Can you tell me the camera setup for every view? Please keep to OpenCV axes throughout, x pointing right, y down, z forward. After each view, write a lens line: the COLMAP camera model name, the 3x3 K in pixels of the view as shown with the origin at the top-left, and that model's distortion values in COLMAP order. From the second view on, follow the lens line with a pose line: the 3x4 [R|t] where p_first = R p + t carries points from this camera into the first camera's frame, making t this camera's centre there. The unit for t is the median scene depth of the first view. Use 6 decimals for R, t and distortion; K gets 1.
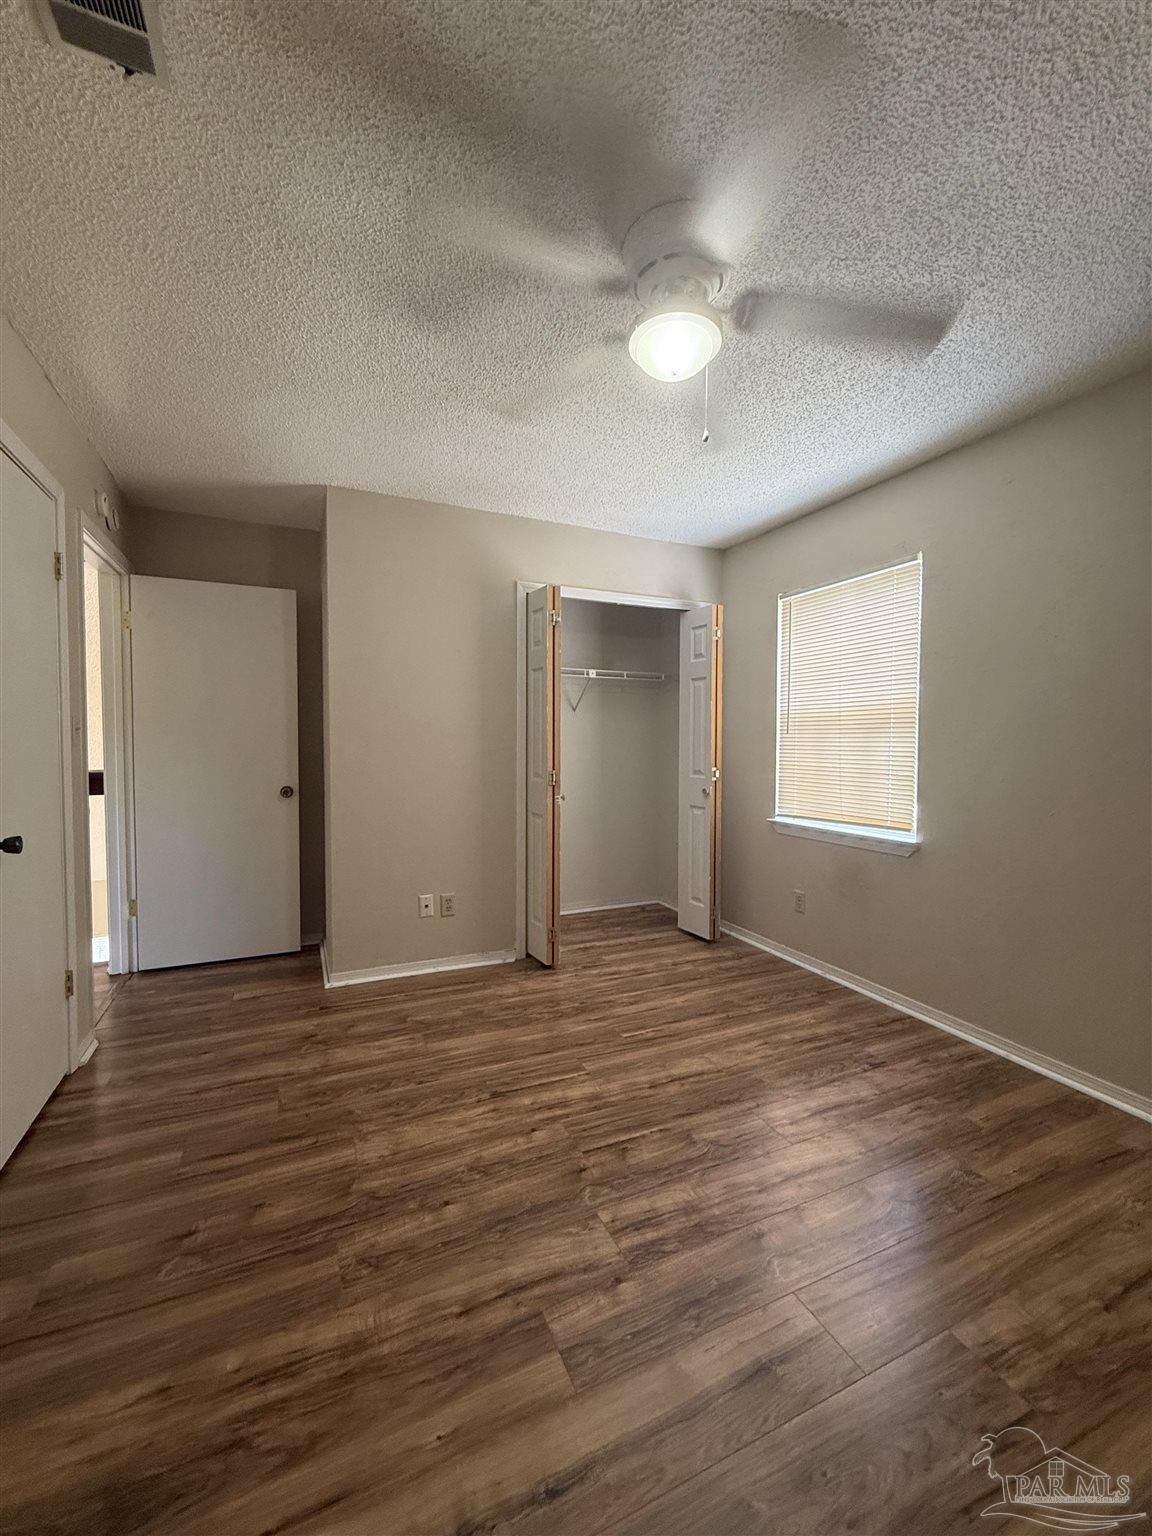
lens RADIAL K [[616.7, 0, 574.3], [0, 616.7, 766.8], [0, 0, 1]] dist [-0.000572, 0.000257]
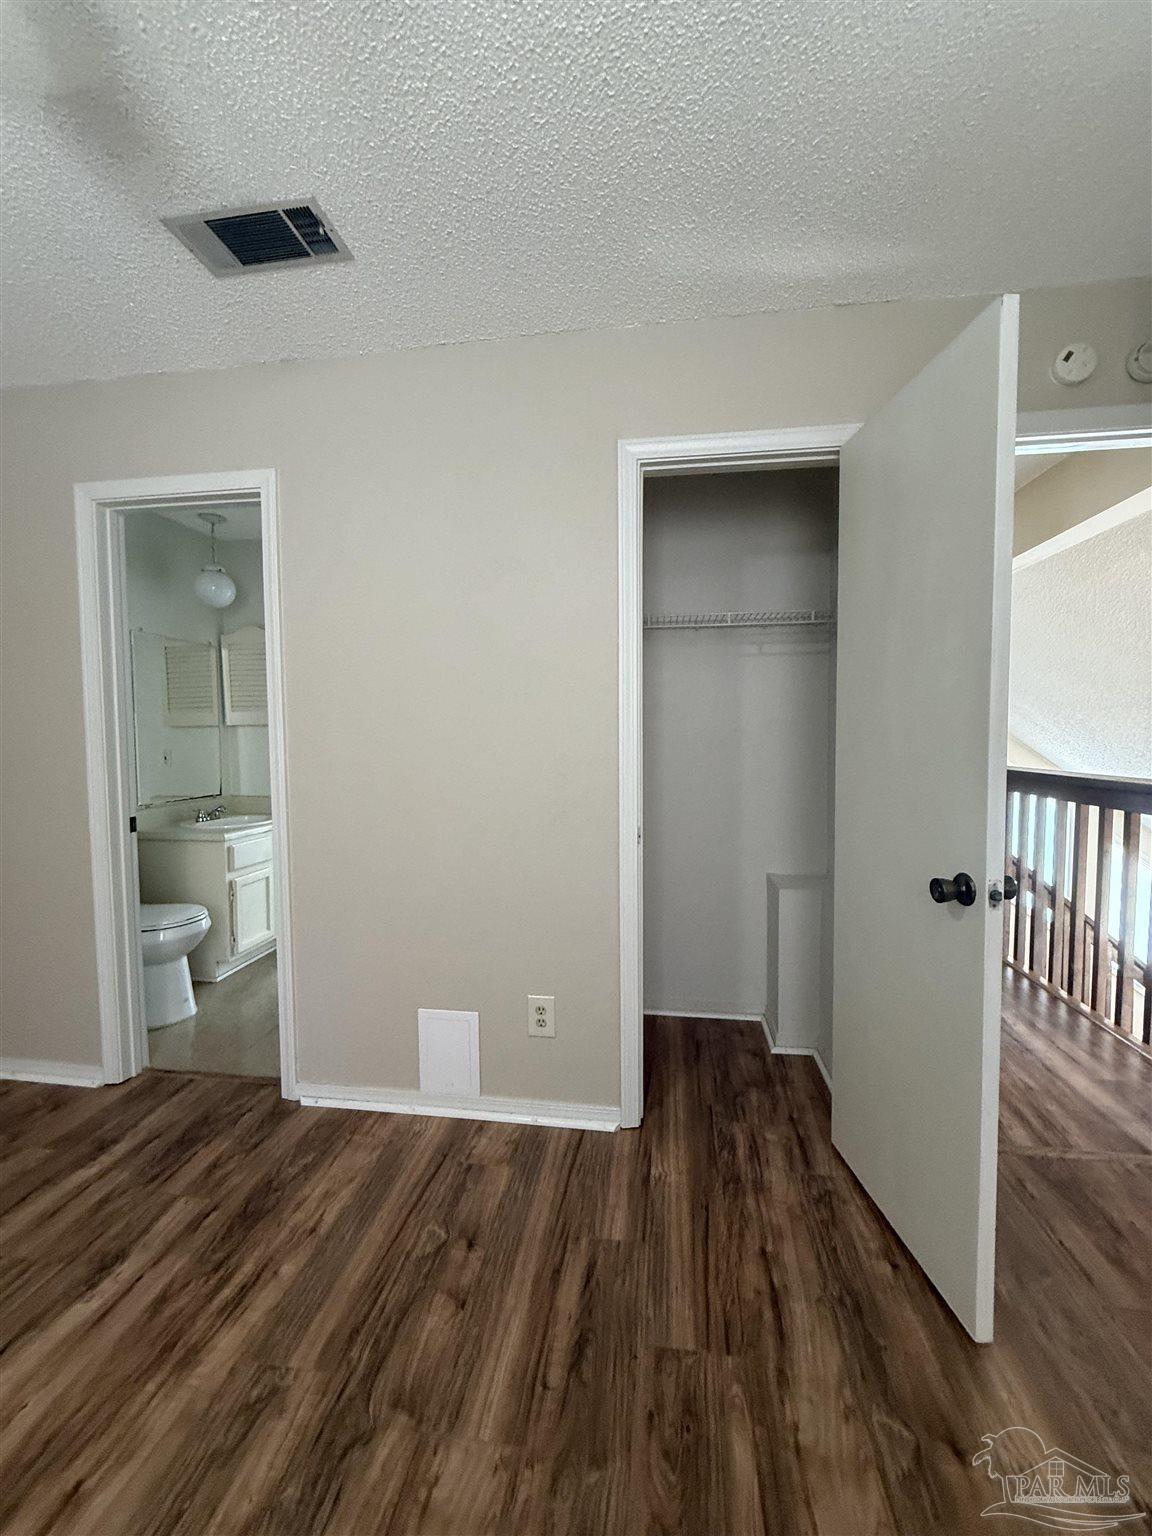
lens RADIAL K [[616.7, 0, 576.7], [0, 616.7, 768.8], [0, 0, 1]] dist [-0.000572, 0.000257]
pose [[-0.543653, 0.039645, -0.838373, 0.075467], [-0.033659, 0.997050, 0.068975, -0.071741], [0.838635, 0.065718, -0.540715, 1.601799]]
